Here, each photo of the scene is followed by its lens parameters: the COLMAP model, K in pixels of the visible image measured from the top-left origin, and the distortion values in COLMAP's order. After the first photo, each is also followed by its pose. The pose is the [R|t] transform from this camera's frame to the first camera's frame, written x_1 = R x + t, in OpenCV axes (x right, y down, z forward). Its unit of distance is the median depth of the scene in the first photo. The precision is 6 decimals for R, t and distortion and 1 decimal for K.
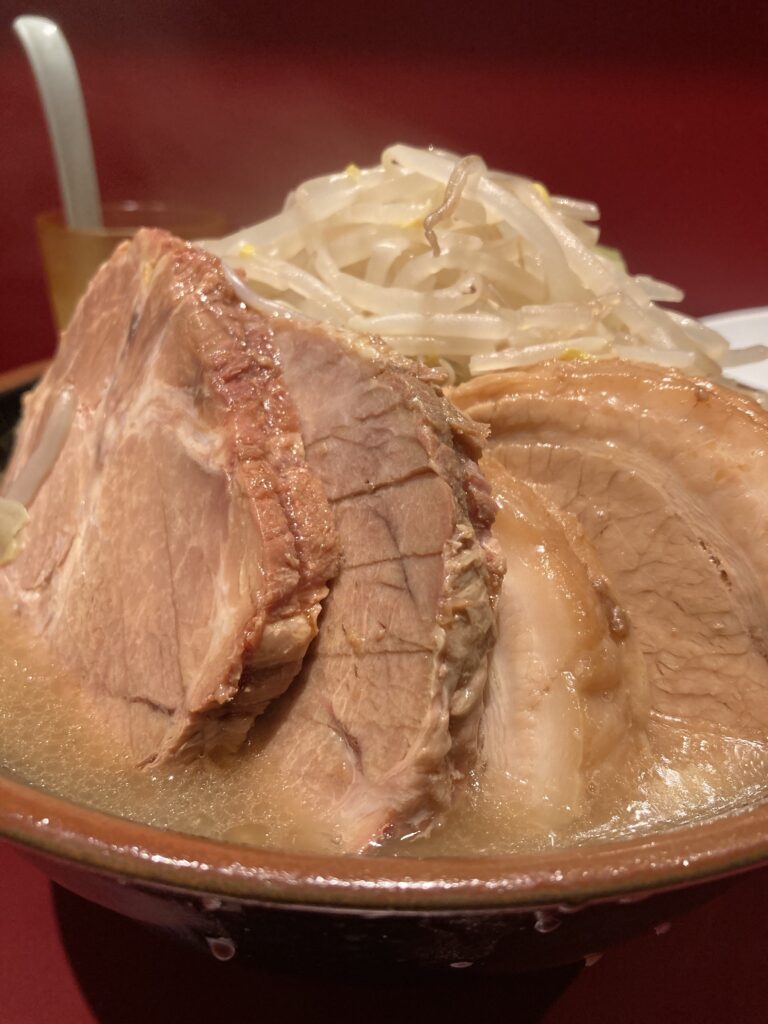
lens RADIAL K [[897.4, 0, 384.0], [0, 897.4, 512.0], [0, 0, 1]] dist [0.155562, -0.752238]
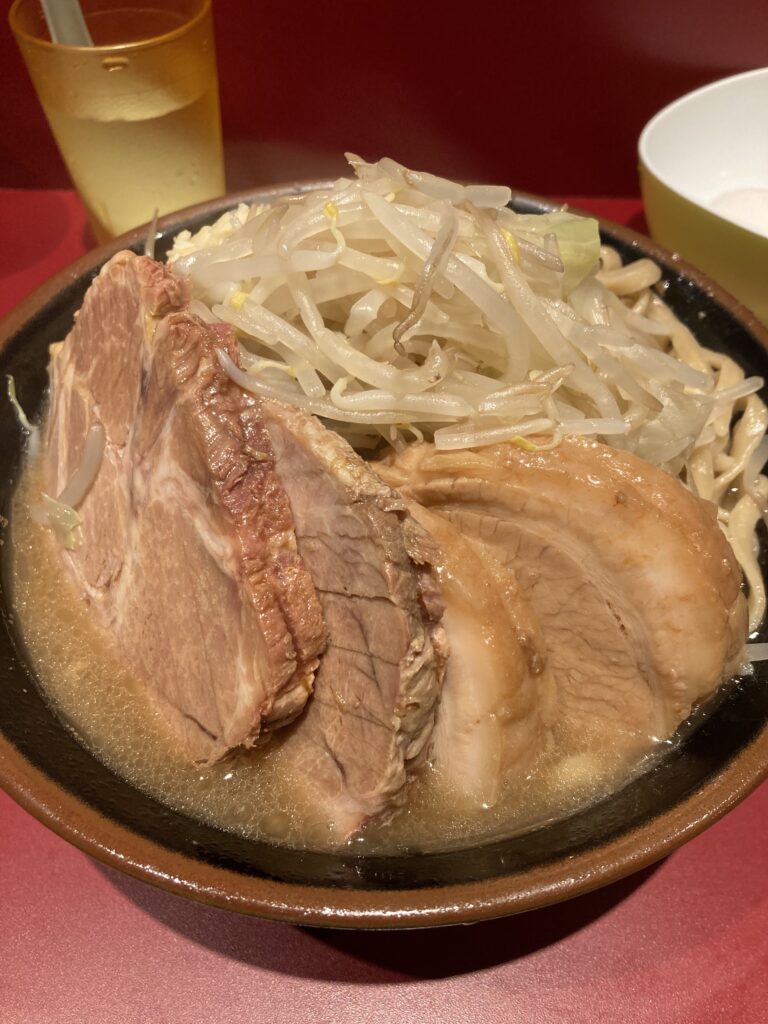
lens RADIAL K [[897.4, 0, 384.0], [0, 897.4, 512.0], [0, 0, 1]] dist [0.155562, -0.752238]
pose [[0.999268, -0.002828, -0.038162, 0.087614], [0.019909, 0.890081, 0.455367, -0.726617], [0.032679, -0.455793, 0.889485, -0.104907]]
